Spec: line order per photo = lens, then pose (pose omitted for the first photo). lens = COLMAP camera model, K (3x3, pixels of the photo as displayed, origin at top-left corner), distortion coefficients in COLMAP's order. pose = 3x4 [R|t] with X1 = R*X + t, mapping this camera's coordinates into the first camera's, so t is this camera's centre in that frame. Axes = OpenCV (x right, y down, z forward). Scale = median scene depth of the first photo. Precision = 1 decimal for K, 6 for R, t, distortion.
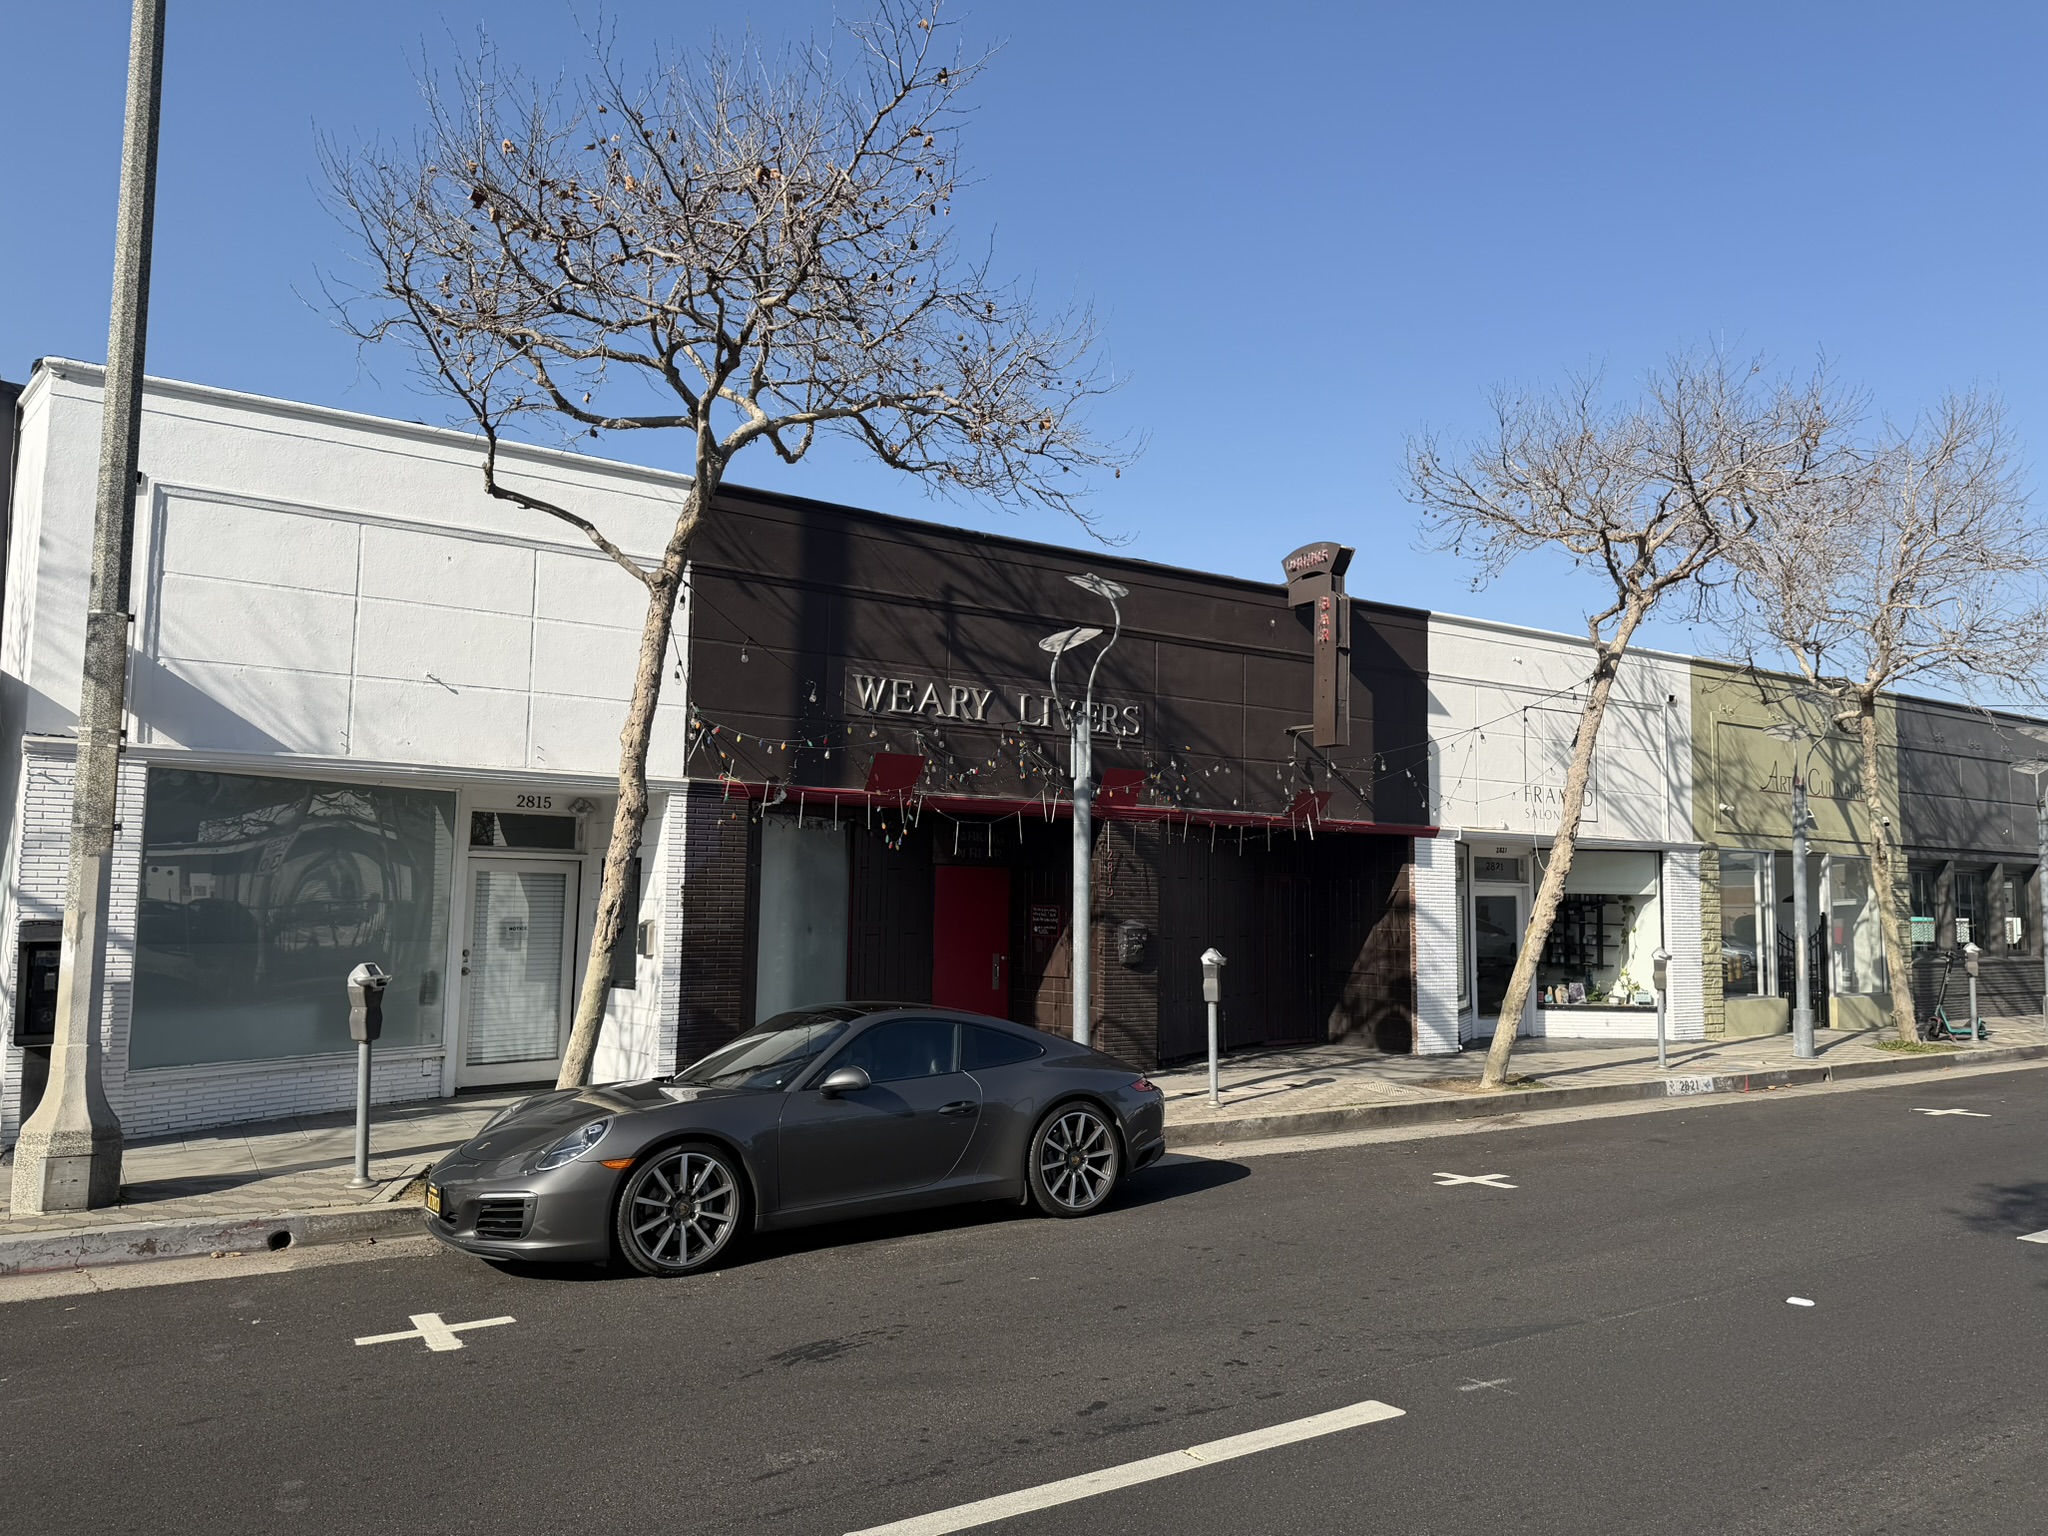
lens RADIAL K [[1423.7, 0, 1043.9], [0, 1423.7, 773.5], [0, 0, 1]] dist [0.084938, -0.120069]
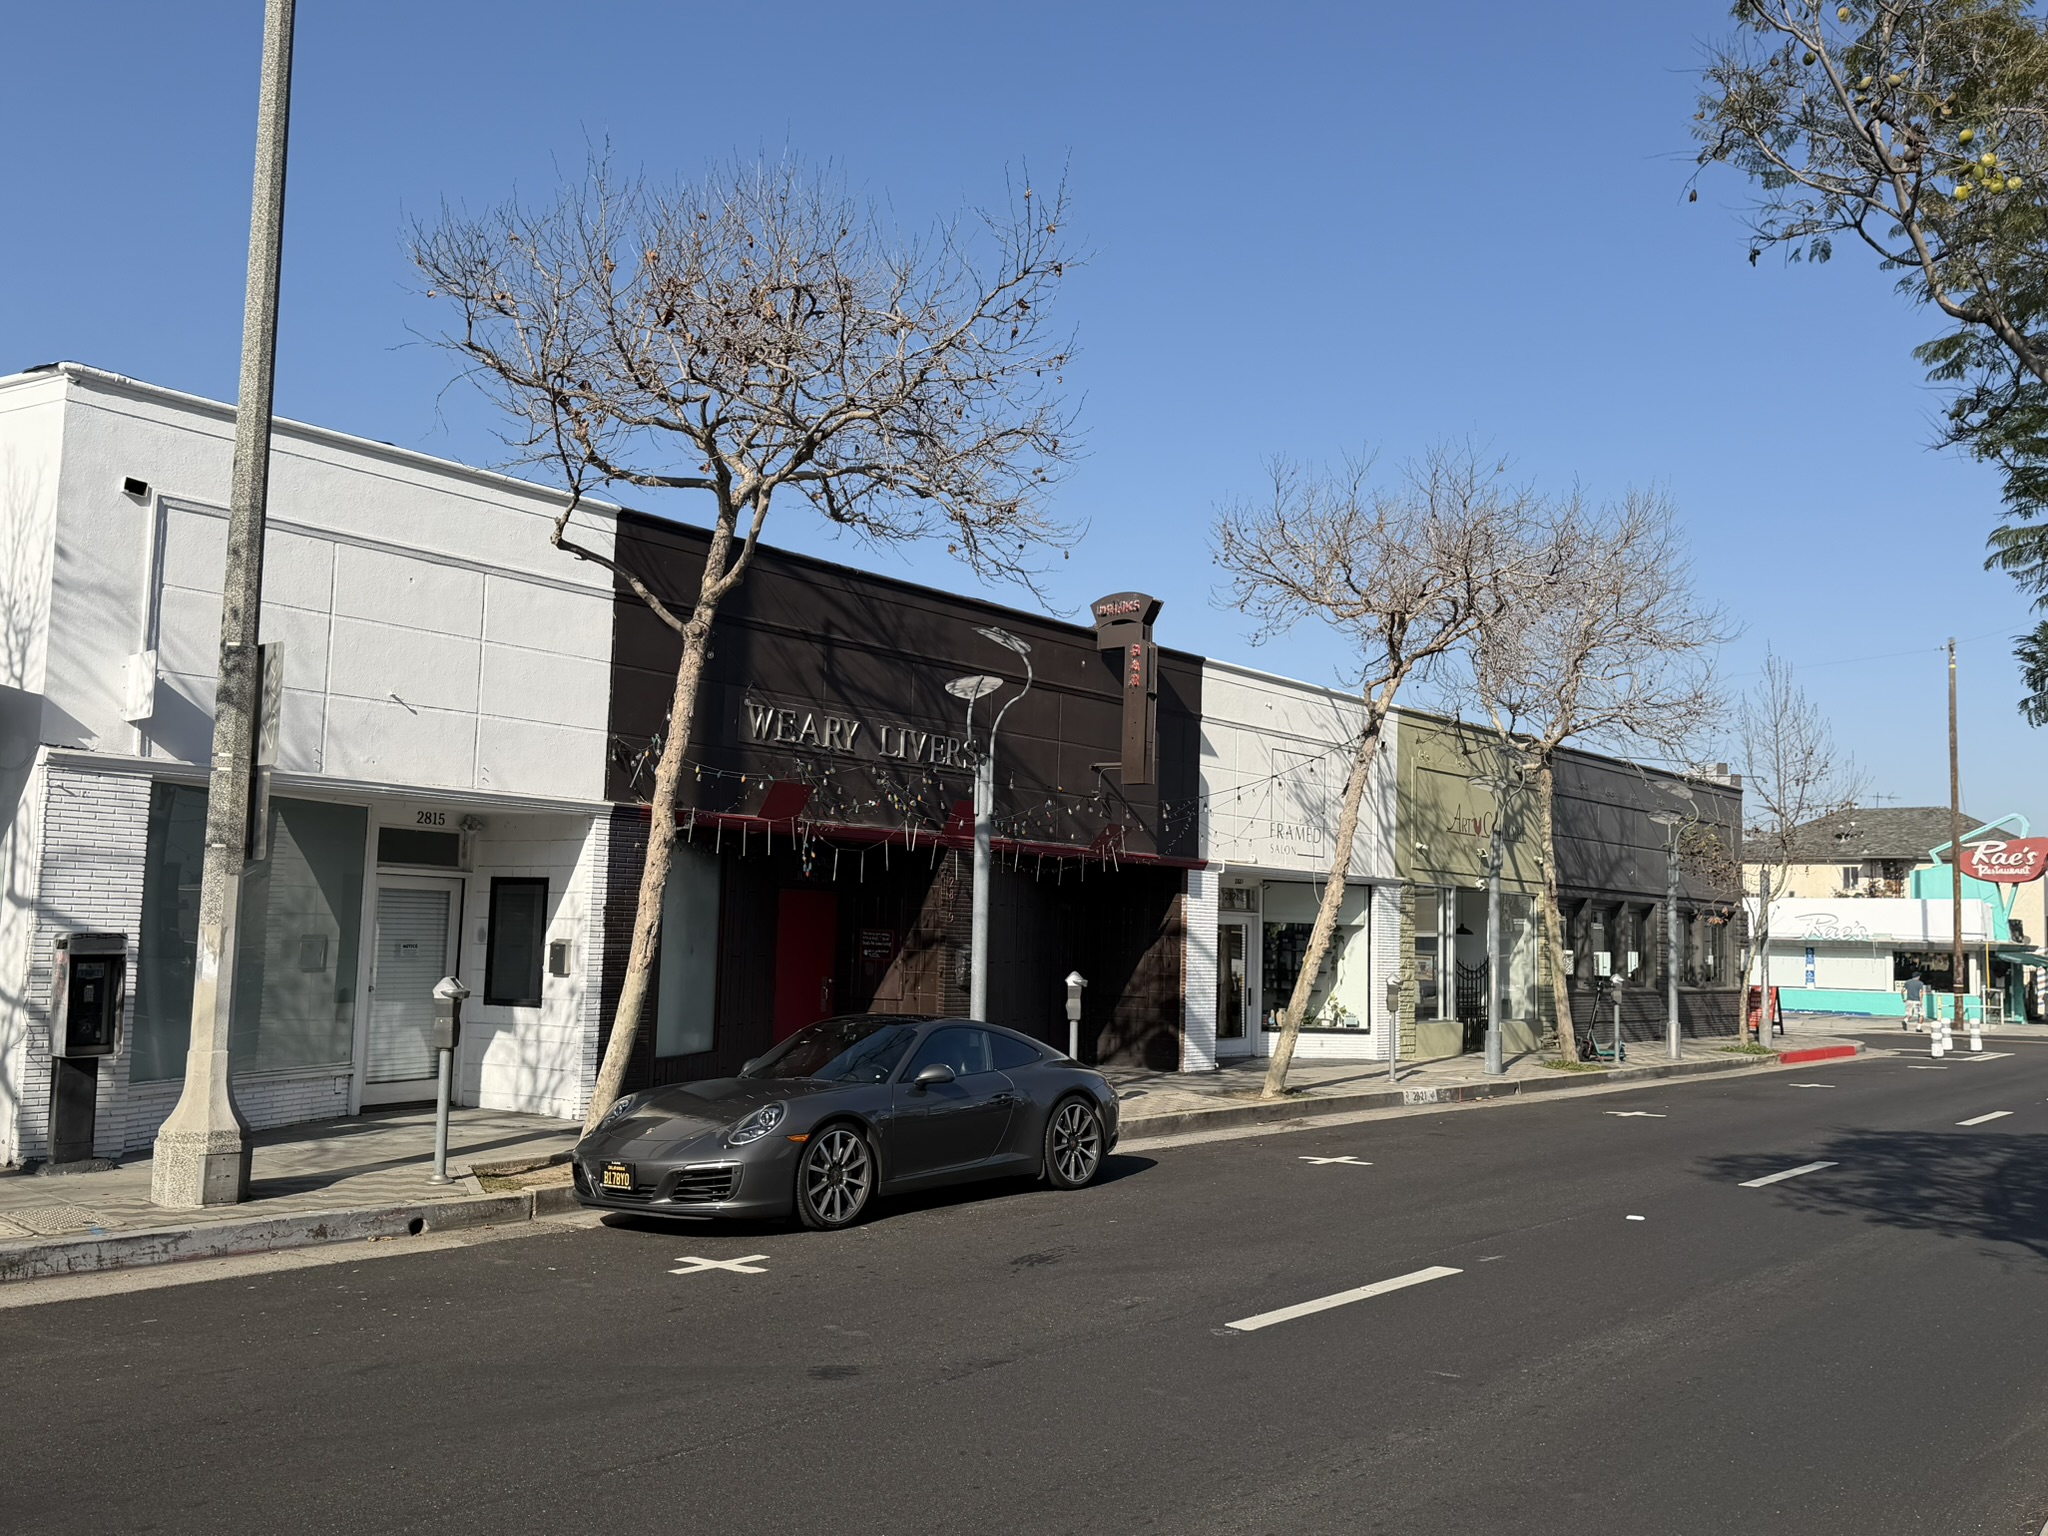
lens RADIAL K [[1720.5, 0, 1031.0], [0, 1720.5, 778.7], [0, 0, 1]] dist [0.153746, -0.295381]
pose [[0.956351, 0.040172, 0.289445, -0.326169], [-0.042167, 0.999110, 0.000656, -0.027086], [-0.289162, -0.012832, 0.957194, -0.282213]]
